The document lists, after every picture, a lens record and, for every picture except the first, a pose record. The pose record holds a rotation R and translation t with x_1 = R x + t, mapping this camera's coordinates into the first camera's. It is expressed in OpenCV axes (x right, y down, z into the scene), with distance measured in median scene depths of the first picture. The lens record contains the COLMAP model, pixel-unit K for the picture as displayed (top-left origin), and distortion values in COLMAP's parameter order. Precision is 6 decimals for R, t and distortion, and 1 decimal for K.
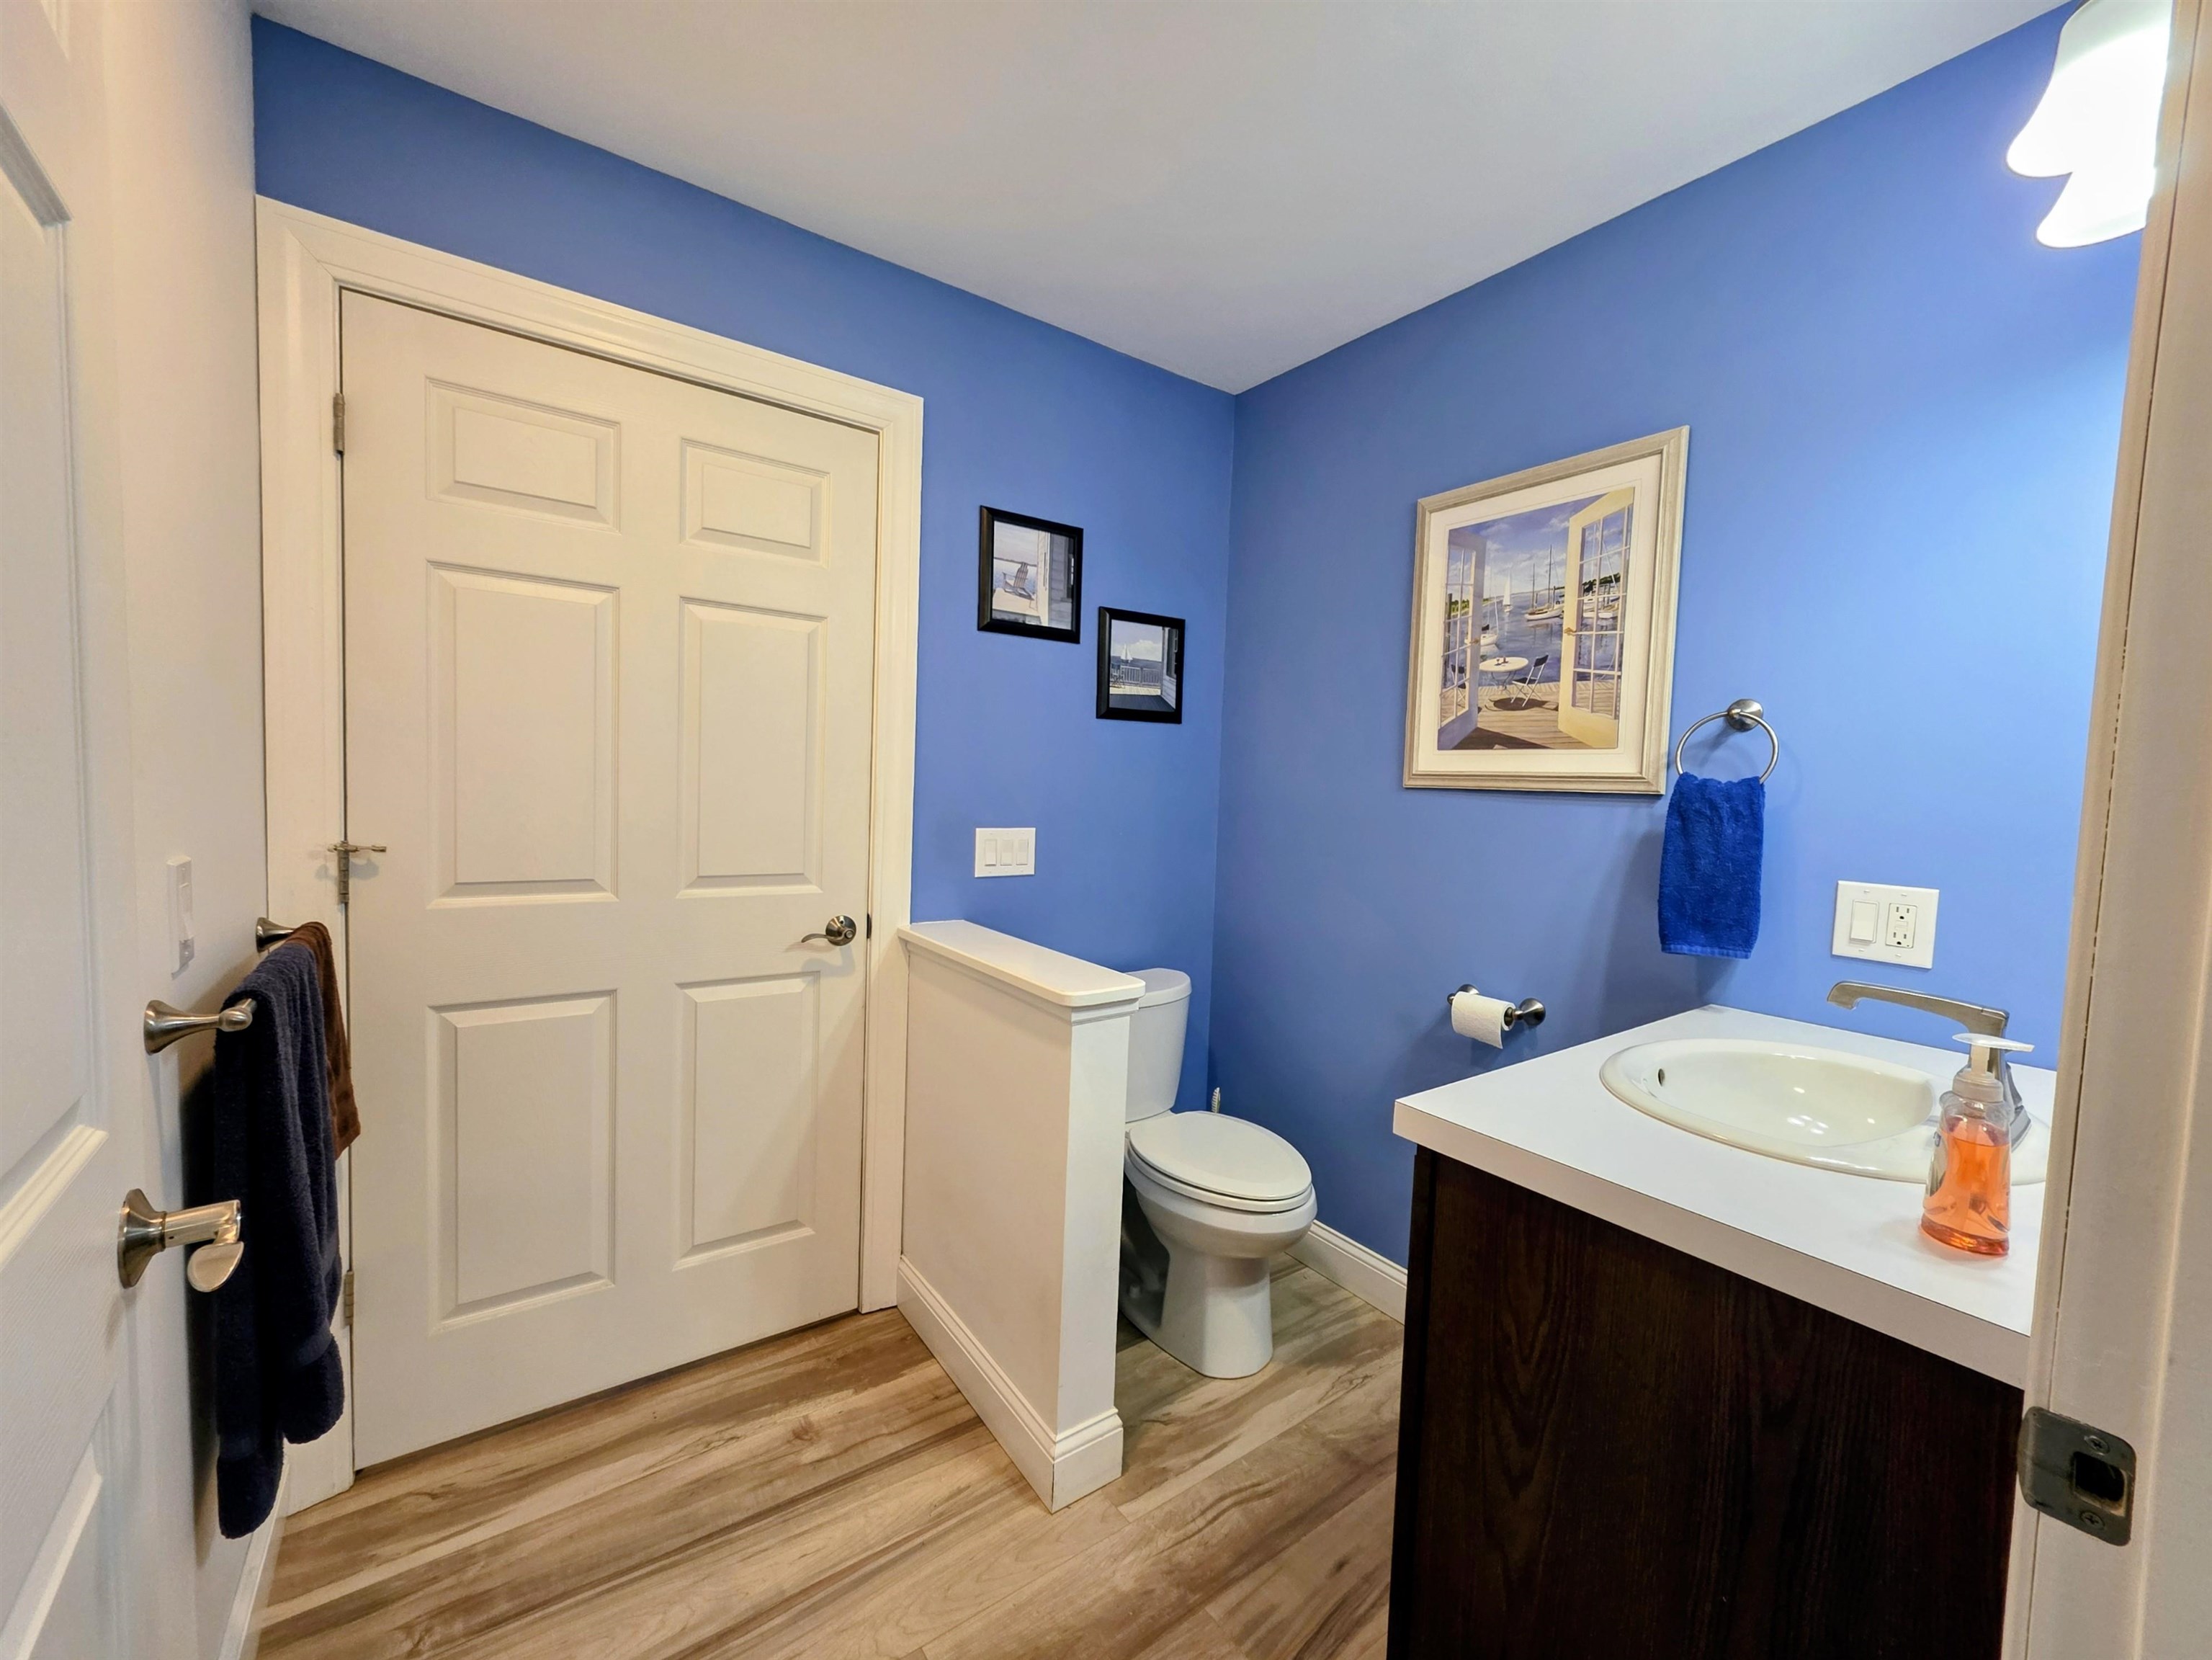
lens RADIAL K [[898.1, 0, 1121.6], [0, 898.1, 834.2], [0, 0, 1]] dist [0.000988, 0.000918]
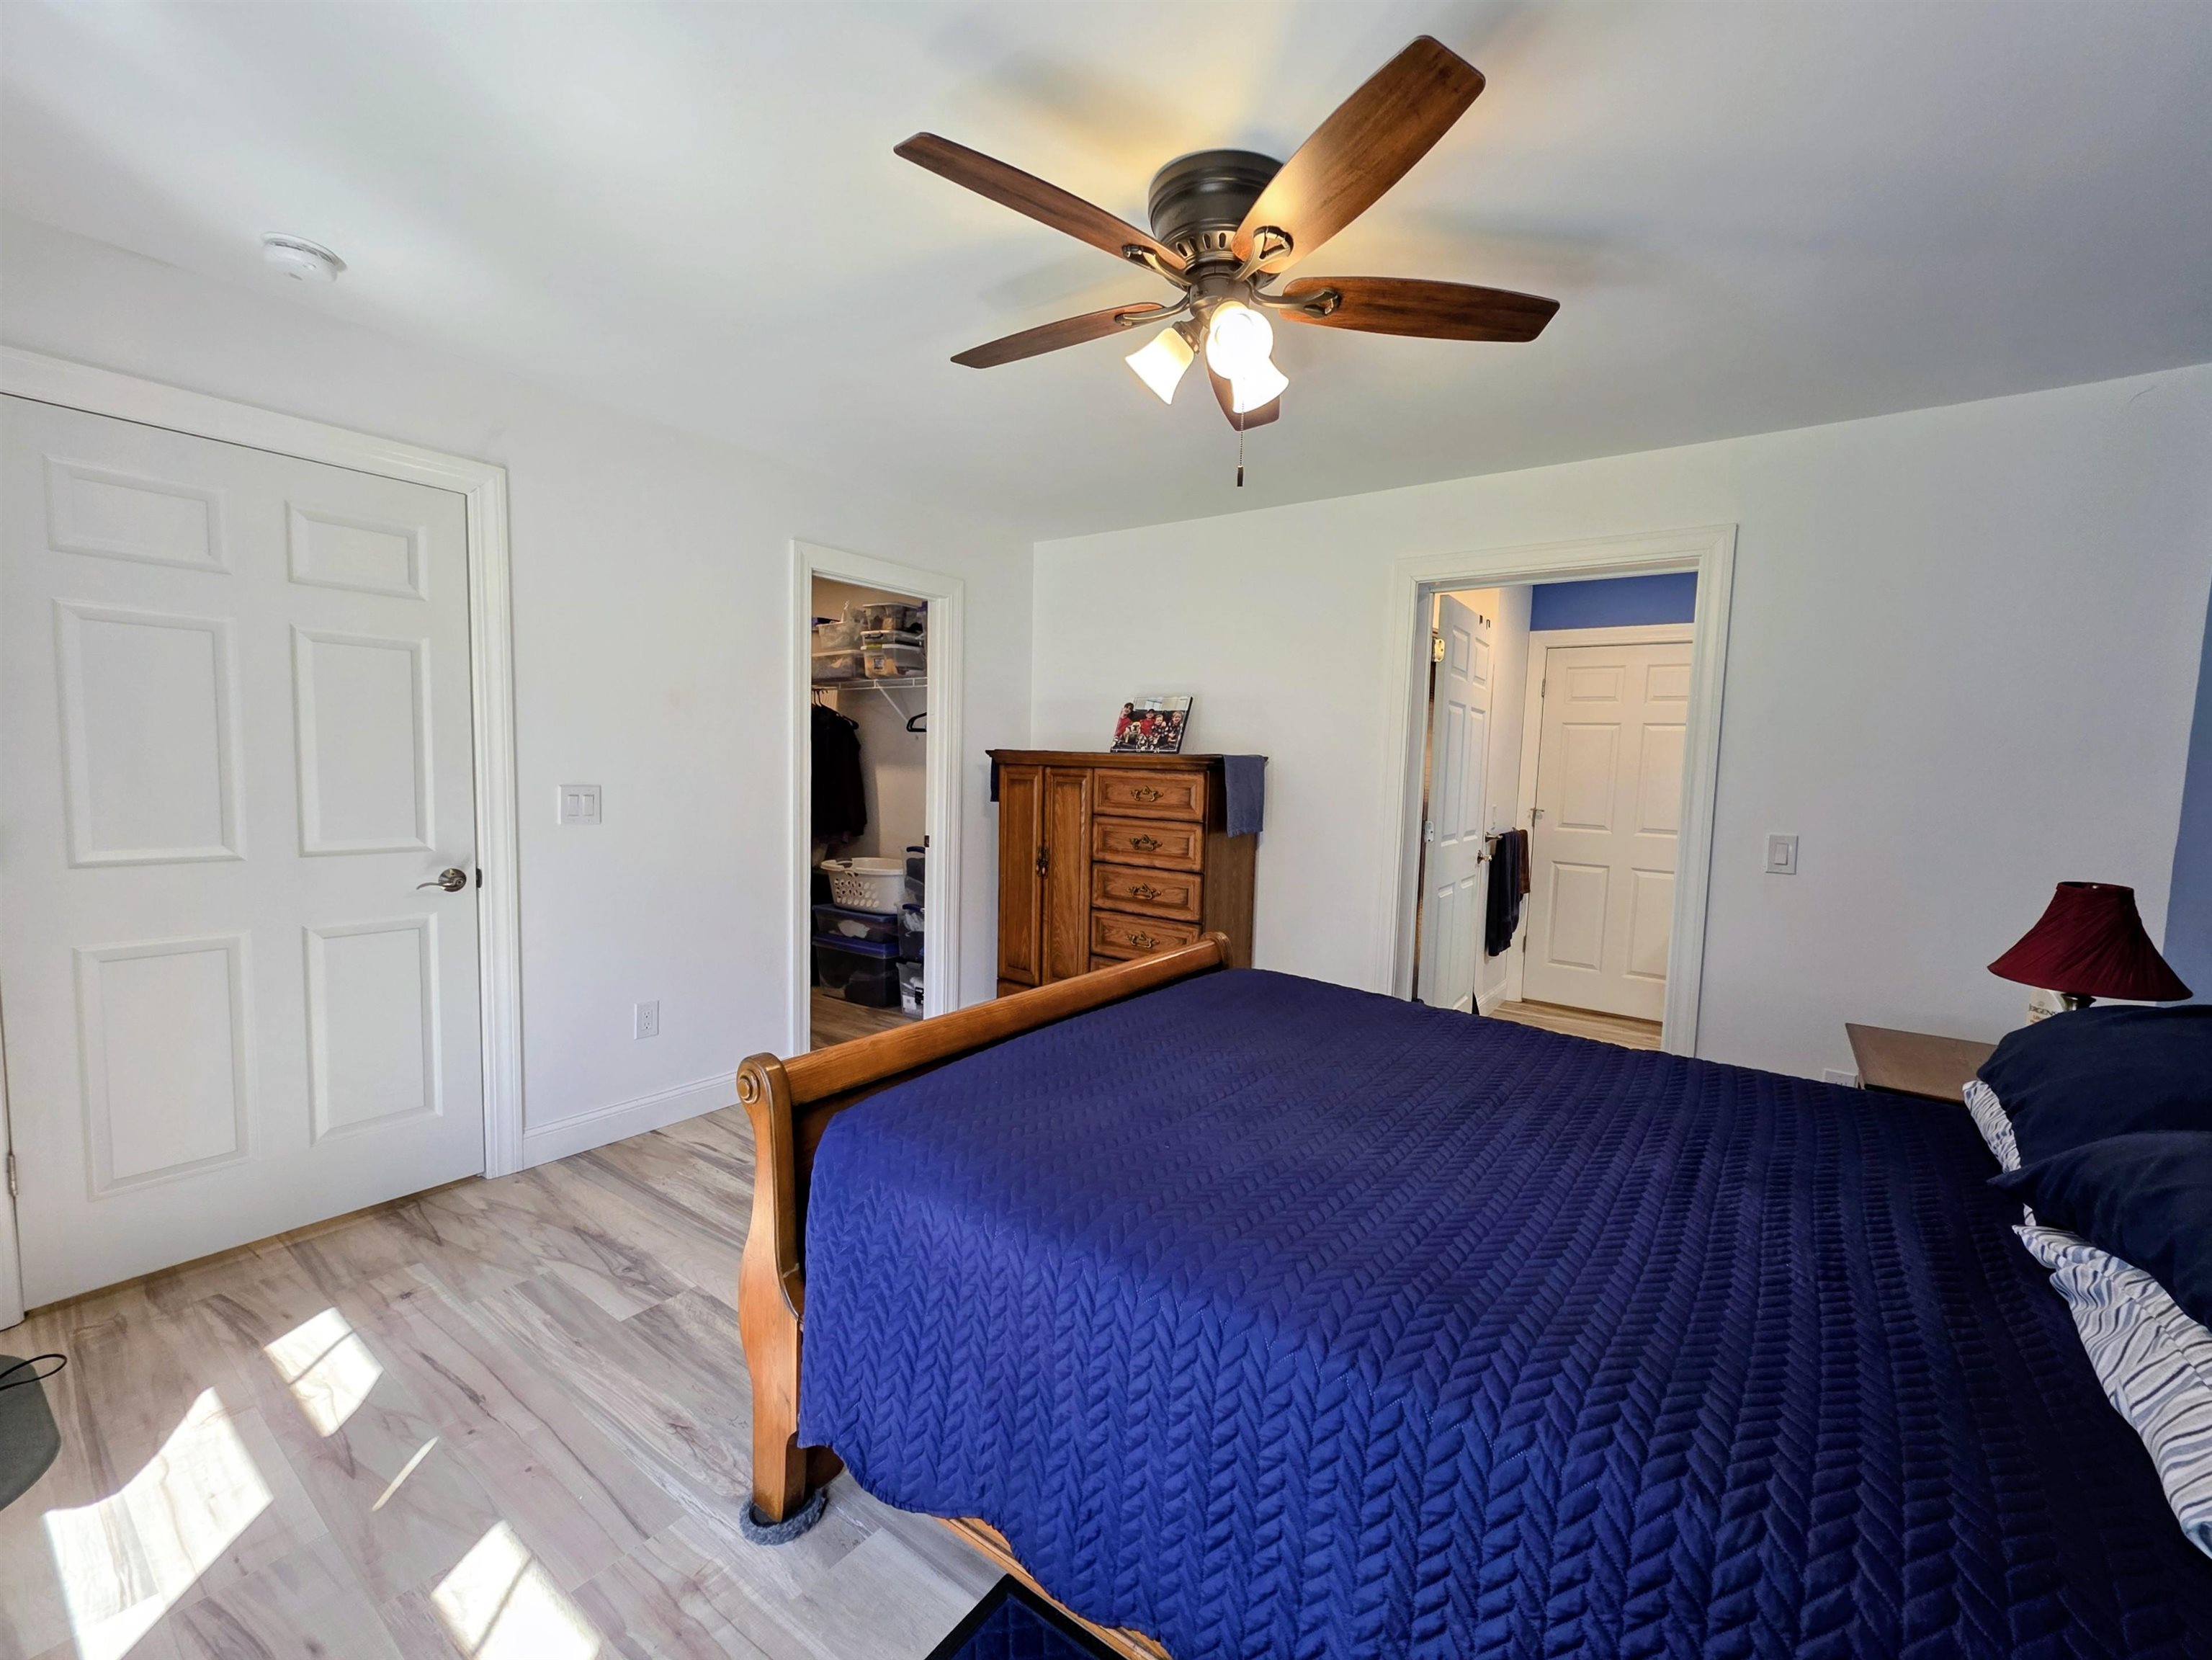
lens RADIAL K [[908.4, 0, 1126.8], [0, 908.4, 835.9], [0, 0, 1]] dist [-0.020553, 0.000197]
pose [[0.322432, 0.055675, -0.944954, 1.894986], [-0.079481, 0.996336, 0.031583, 0.129884], [0.943250, 0.064923, 0.325676, -1.579153]]
